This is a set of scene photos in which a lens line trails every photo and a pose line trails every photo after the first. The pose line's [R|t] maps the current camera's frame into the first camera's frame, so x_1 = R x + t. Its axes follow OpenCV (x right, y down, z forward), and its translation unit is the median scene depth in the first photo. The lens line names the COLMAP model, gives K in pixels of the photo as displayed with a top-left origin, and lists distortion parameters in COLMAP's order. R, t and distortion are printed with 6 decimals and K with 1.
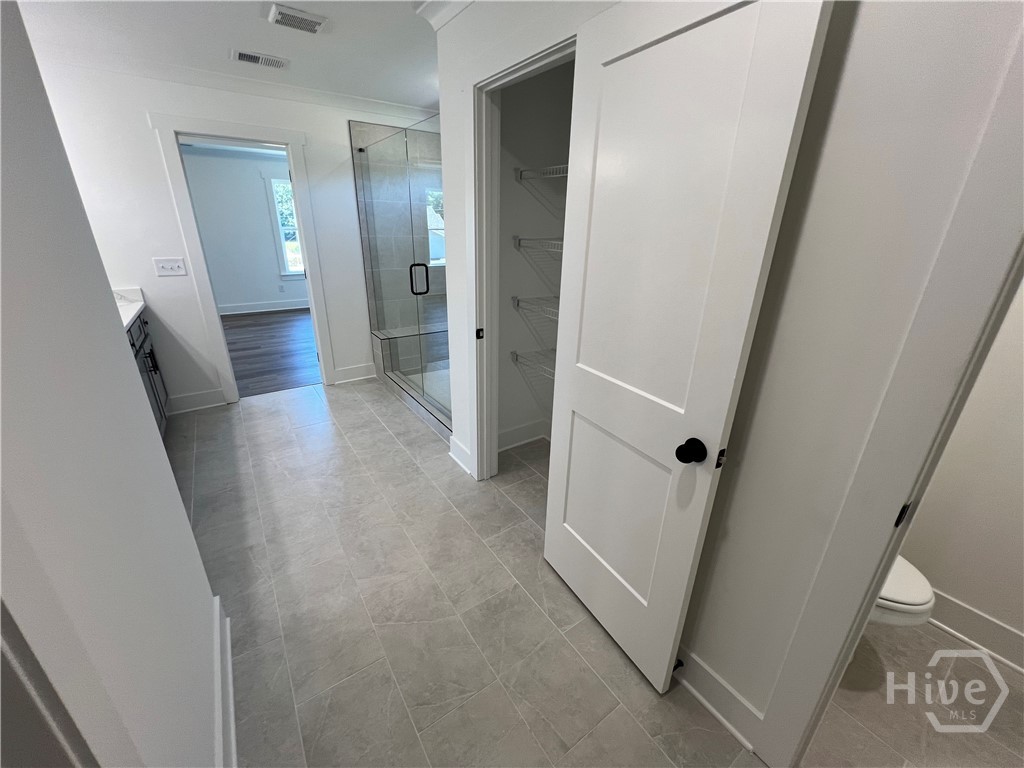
lens RADIAL K [[408.3, 0, 507.5], [0, 408.3, 381.7], [0, 0, 1]] dist [-0.005281, 0.000484]
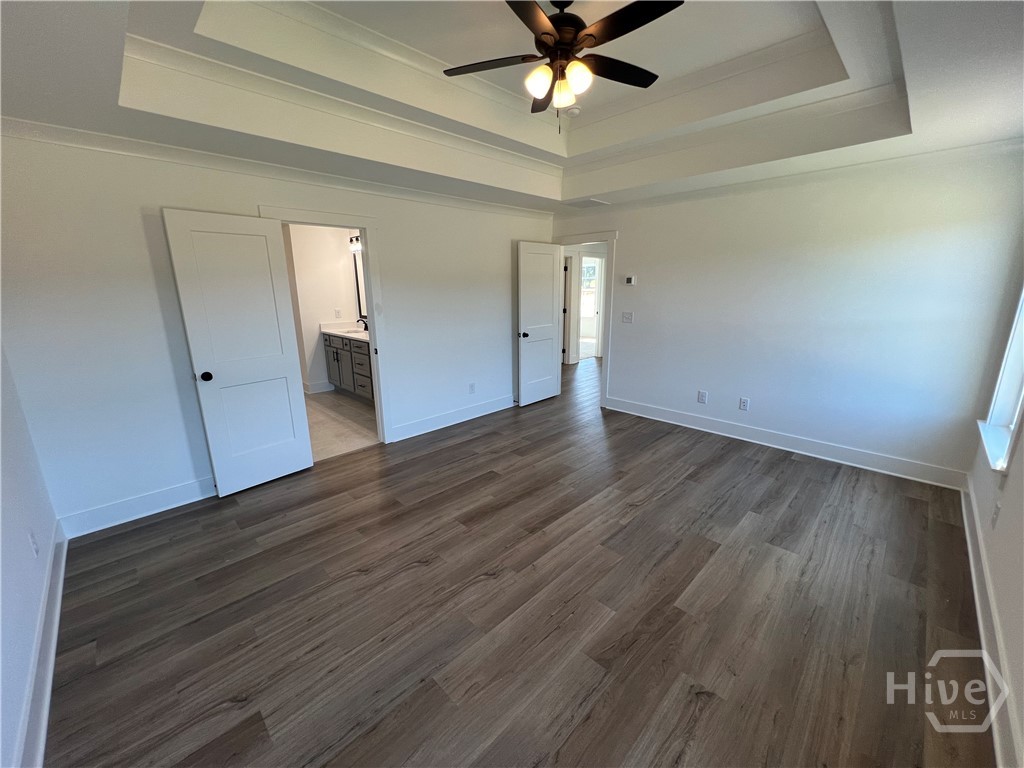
lens RADIAL K [[408.3, 0, 513.4], [0, 408.3, 380.2], [0, 0, 1]] dist [-0.005281, 0.000484]
pose [[-0.983129, 0.042653, -0.177873, -1.218397], [-0.065985, 0.824257, 0.562358, -1.134372], [0.170599, 0.564608, -0.807536, 2.783913]]
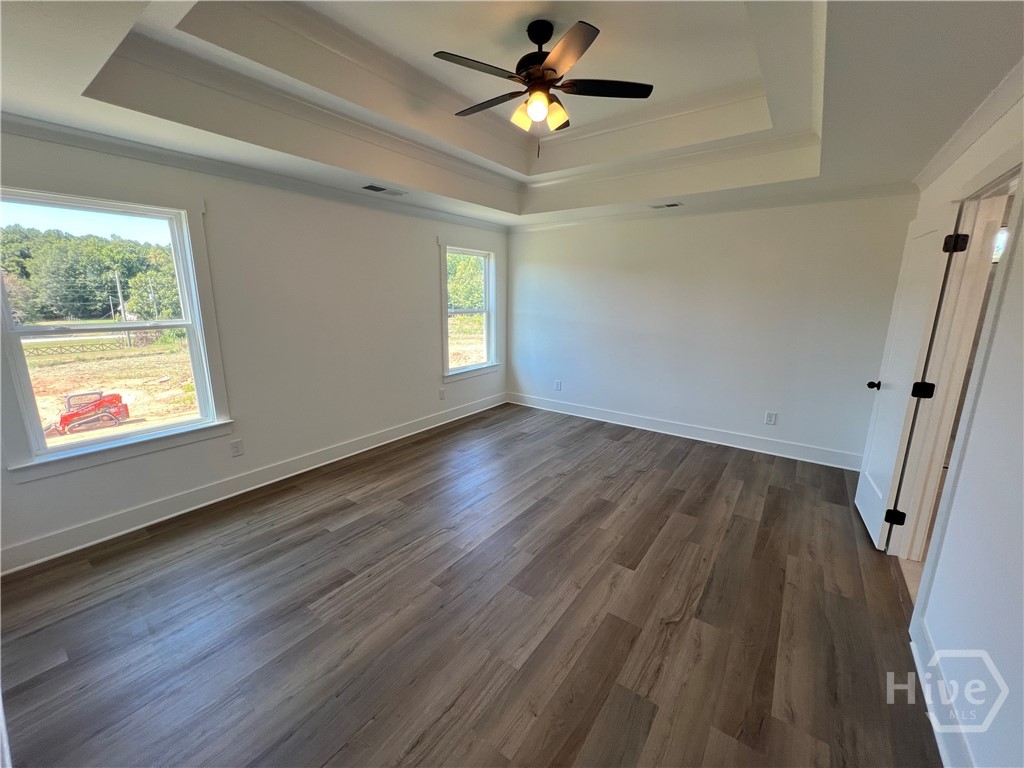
lens RADIAL K [[408.3, 0, 511.3], [0, 408.3, 382.3], [0, 0, 1]] dist [-0.005281, 0.000484]
pose [[0.943144, -0.074443, 0.323941, -1.936828], [0.125522, 0.982201, -0.139737, -0.402382], [-0.307772, 0.172454, 0.935701, 0.908578]]
